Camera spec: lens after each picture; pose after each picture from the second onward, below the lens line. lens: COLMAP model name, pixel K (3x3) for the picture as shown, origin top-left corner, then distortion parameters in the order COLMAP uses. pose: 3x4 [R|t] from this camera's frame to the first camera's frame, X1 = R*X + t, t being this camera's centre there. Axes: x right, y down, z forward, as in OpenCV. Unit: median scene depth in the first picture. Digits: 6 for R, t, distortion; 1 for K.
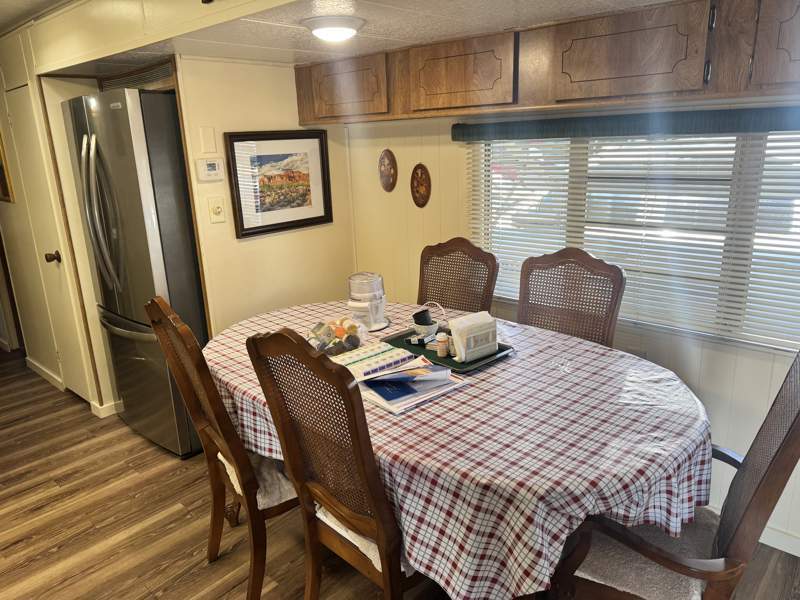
lens RADIAL K [[569.6, 0, 400.0], [0, 569.6, 300.0], [0, 0, 1]] dist [0.103403, -0.165297]
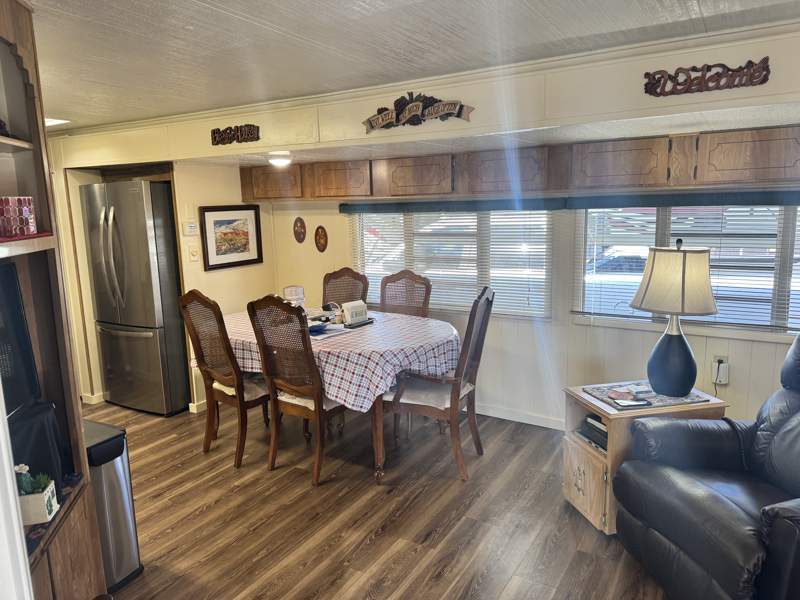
lens RADIAL K [[559.2, 0, 401.5], [0, 559.2, 302.2], [0, 0, 1]] dist [0.034531, -0.043035]
pose [[0.979523, -0.021202, 0.200212, -0.070235], [0.042329, 0.993900, -0.101842, 0.170823], [-0.196832, 0.108232, 0.974445, -0.655004]]
